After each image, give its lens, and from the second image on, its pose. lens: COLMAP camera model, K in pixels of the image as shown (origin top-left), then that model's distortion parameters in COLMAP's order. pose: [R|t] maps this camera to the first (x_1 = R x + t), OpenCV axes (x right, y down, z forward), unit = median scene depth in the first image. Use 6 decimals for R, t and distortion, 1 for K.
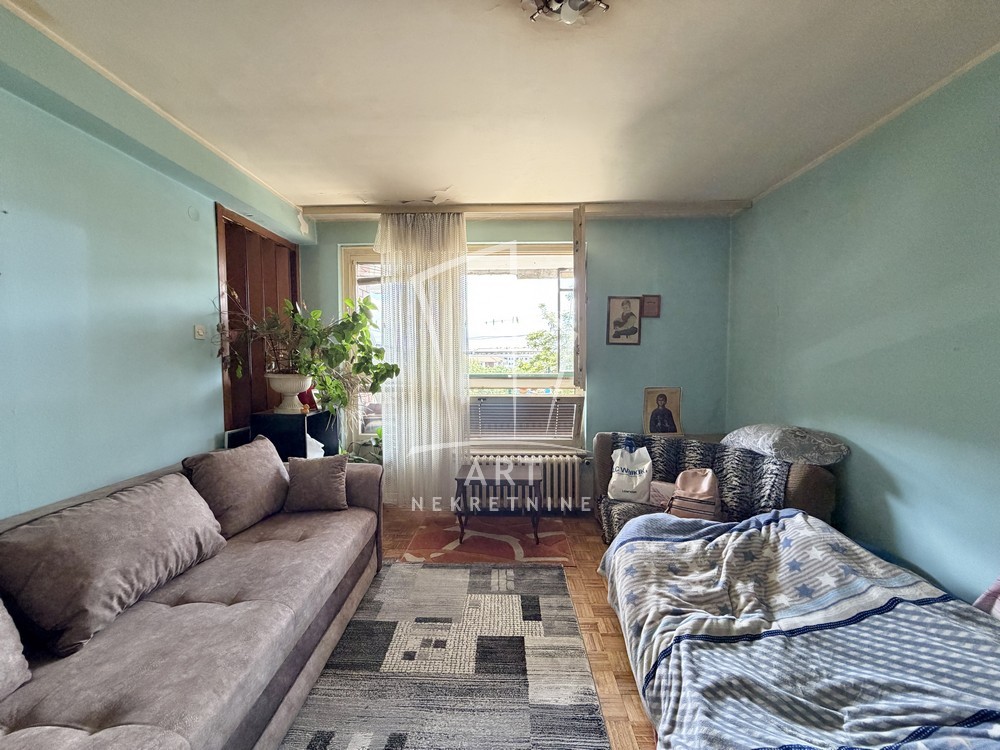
lens RADIAL K [[399.7, 0, 497.2], [0, 399.7, 381.9], [0, 0, 1]] dist [0.009006, -0.005113]
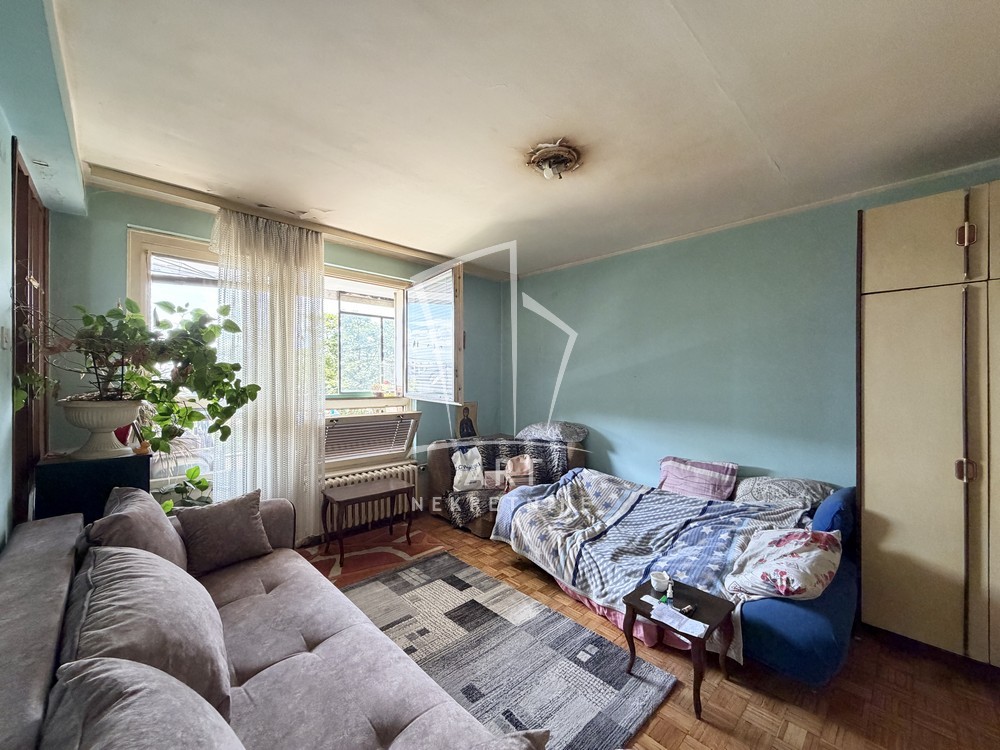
lens RADIAL K [[398.2, 0, 500.2], [0, 398.2, 378.1], [0, 0, 1]] dist [-0.000207, 0.000053]
pose [[0.693438, 0.008836, 0.720462, -0.632685], [0.032762, 0.998504, -0.043779, -0.005793], [-0.719771, 0.053962, 0.692111, 0.021664]]
